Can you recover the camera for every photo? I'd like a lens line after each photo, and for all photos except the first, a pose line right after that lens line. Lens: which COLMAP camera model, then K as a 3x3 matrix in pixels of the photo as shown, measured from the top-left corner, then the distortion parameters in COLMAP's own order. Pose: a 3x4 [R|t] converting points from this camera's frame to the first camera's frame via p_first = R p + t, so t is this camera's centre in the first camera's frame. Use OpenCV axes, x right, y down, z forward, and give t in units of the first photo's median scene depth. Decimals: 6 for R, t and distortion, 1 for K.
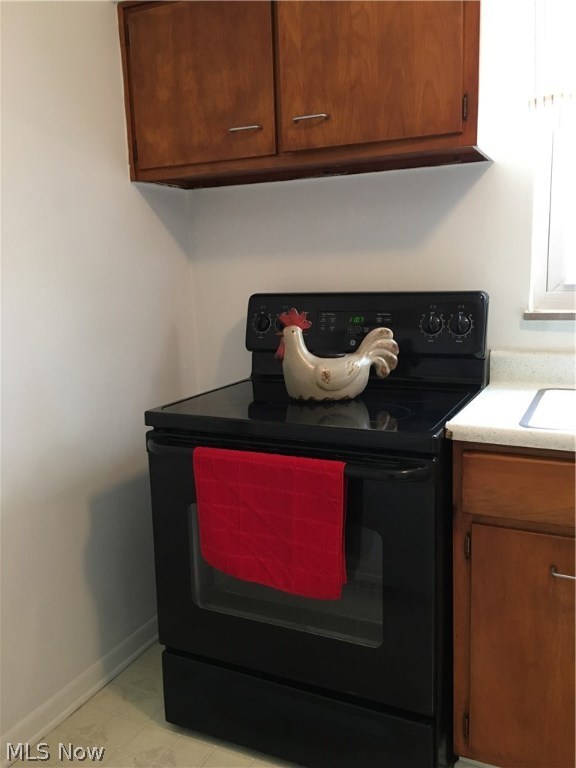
lens RADIAL K [[657.7, 0, 293.1], [0, 657.7, 384.4], [0, 0, 1]] dist [0.088809, -0.126691]
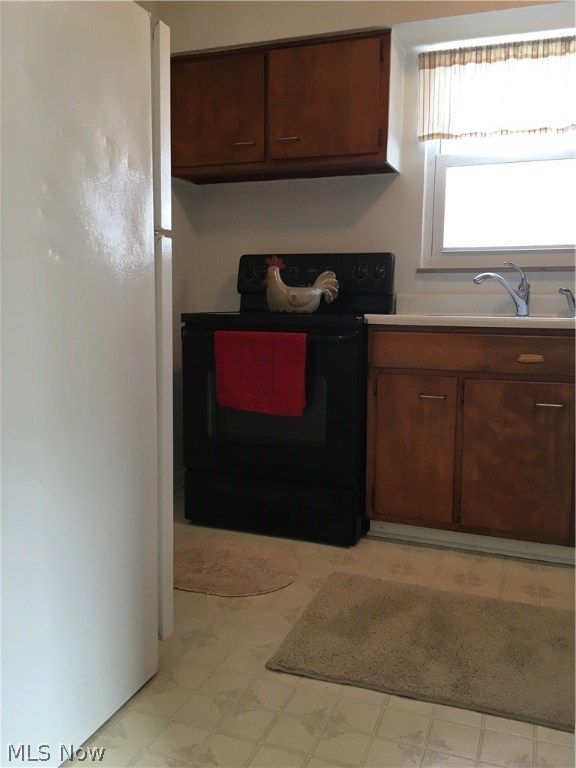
lens RADIAL K [[657.7, 0, 290.2], [0, 657.7, 383.0], [0, 0, 1]] dist [0.088809, -0.126691]
pose [[0.996331, 0.025711, 0.081625, -0.083502], [-0.022217, 0.998810, -0.043425, 0.260078], [-0.082645, 0.041453, 0.995717, -0.581806]]
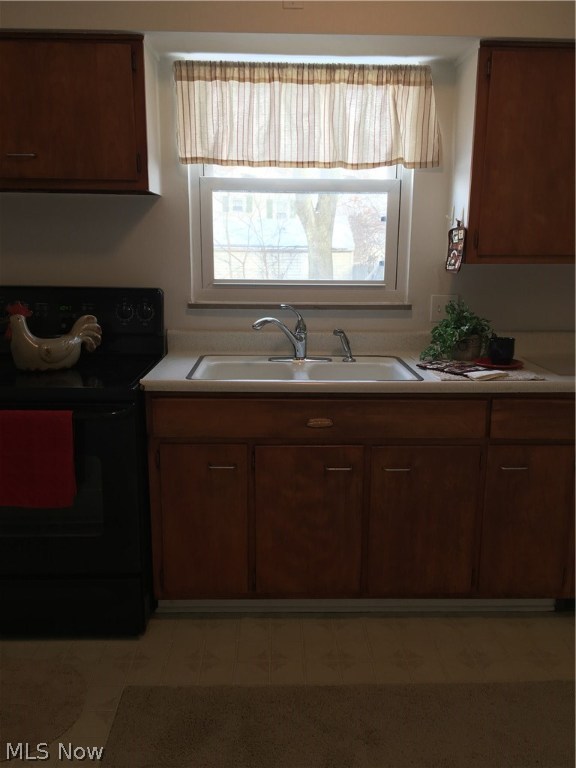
lens RADIAL K [[657.7, 0, 288.2], [0, 657.7, 385.6], [0, 0, 1]] dist [0.088809, -0.126691]
pose [[0.895596, -0.061355, 0.440617, -0.108635], [0.042400, 0.997707, 0.052748, 0.004666], [-0.442843, -0.028559, 0.896144, -0.417156]]
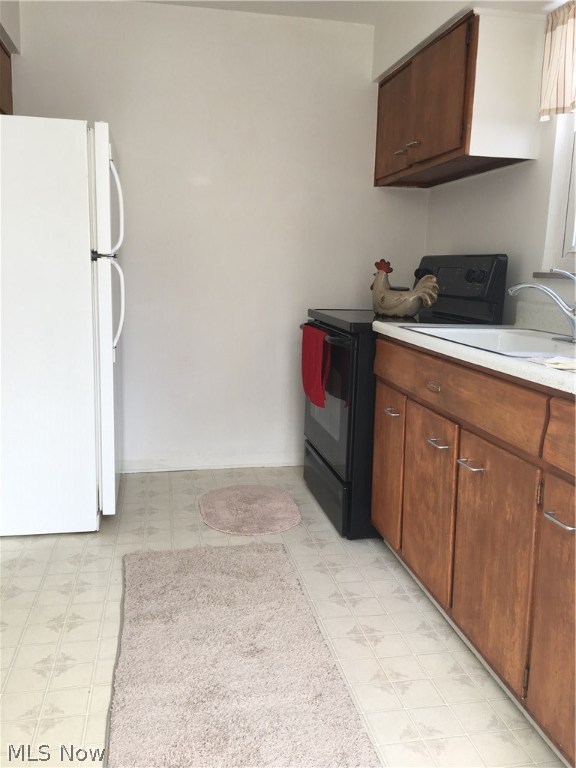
lens RADIAL K [[657.7, 0, 286.8], [0, 657.7, 384.2], [0, 0, 1]] dist [0.088809, -0.126691]
pose [[0.589006, 0.186555, -0.786301, 1.231956], [-0.180042, 0.978828, 0.097366, 0.076353], [0.787818, 0.084218, 0.610123, -0.199054]]
